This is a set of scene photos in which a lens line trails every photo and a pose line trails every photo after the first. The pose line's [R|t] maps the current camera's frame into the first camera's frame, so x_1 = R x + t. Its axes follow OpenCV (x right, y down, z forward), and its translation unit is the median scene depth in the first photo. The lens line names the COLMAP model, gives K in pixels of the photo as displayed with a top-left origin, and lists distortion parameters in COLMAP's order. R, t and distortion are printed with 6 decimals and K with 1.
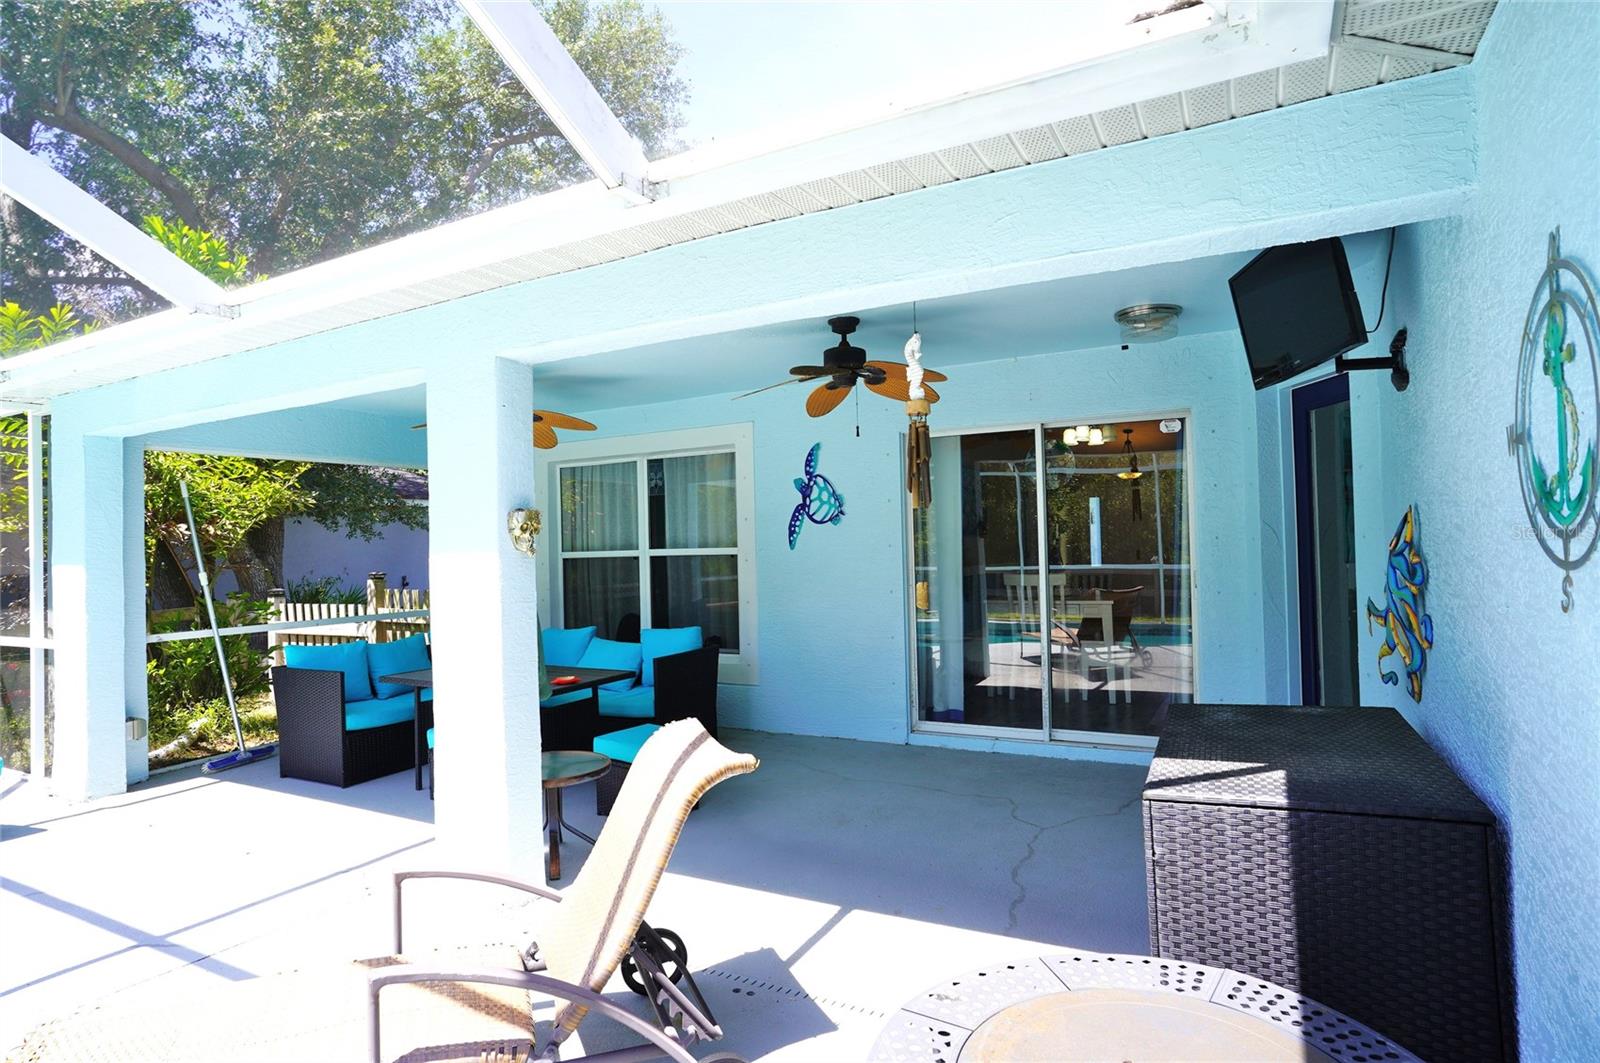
lens RADIAL K [[865.1, 0, 797.0], [0, 865.1, 526.5], [0, 0, 1]] dist [-0.055656, 0.033897]
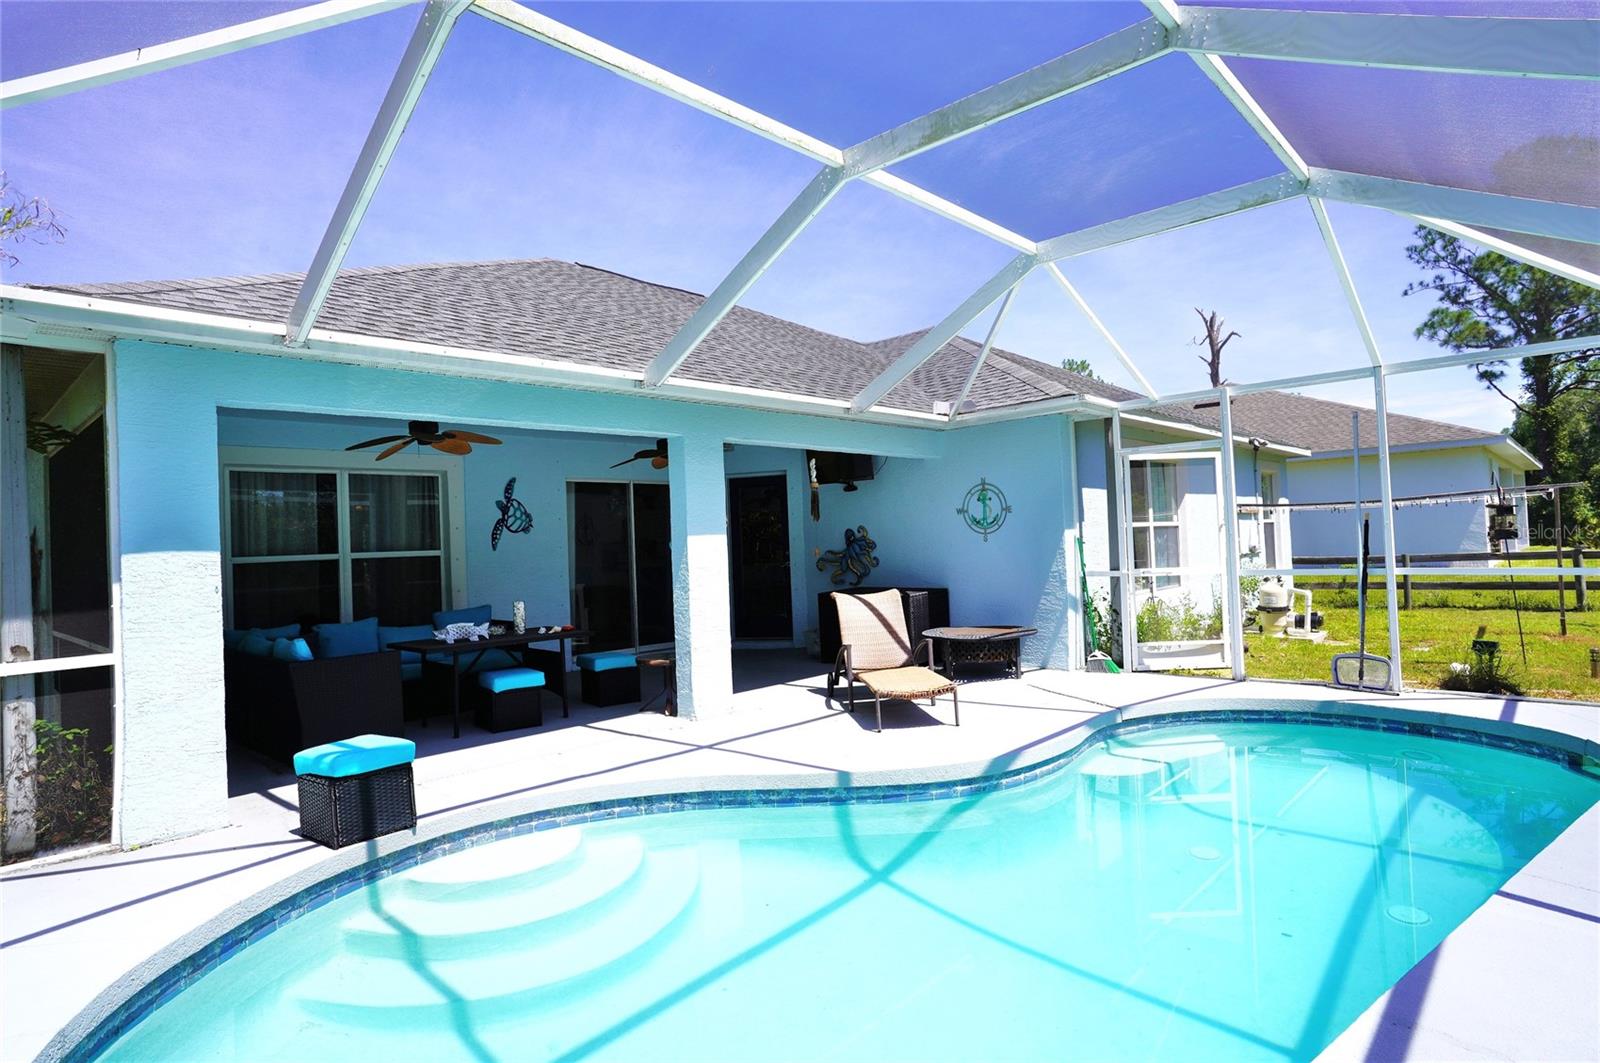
lens RADIAL K [[865.1, 0, 799.3], [0, 865.1, 530.9], [0, 0, 1]] dist [-0.055656, 0.033897]
pose [[0.238458, 0.033467, 0.970576, -1.268694], [0.014967, 0.999161, -0.038130, 0.056235], [-0.971037, 0.023619, 0.237757, 0.188840]]
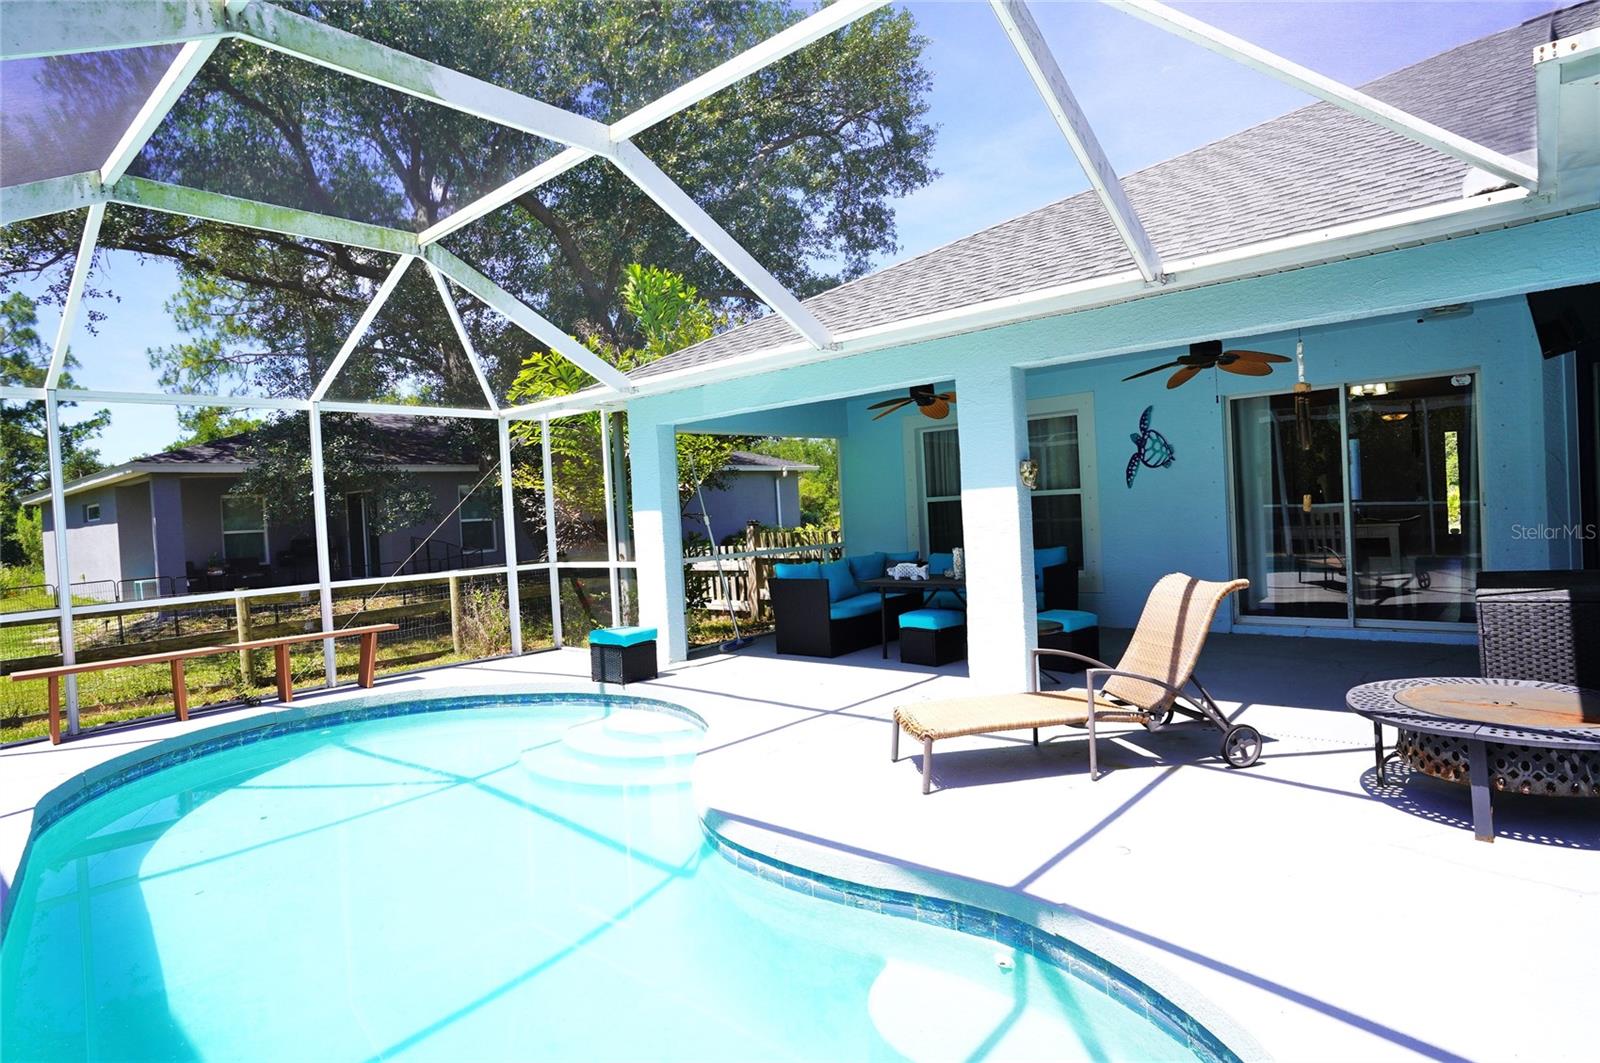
lens RADIAL K [[865.1, 0, 795.5], [0, 865.1, 528.5], [0, 0, 1]] dist [-0.055656, 0.033897]
pose [[0.976196, -0.021177, -0.215854, -0.224000], [0.032335, 0.998310, 0.048293, 0.008620], [0.214467, -0.054123, 0.975231, -0.384944]]
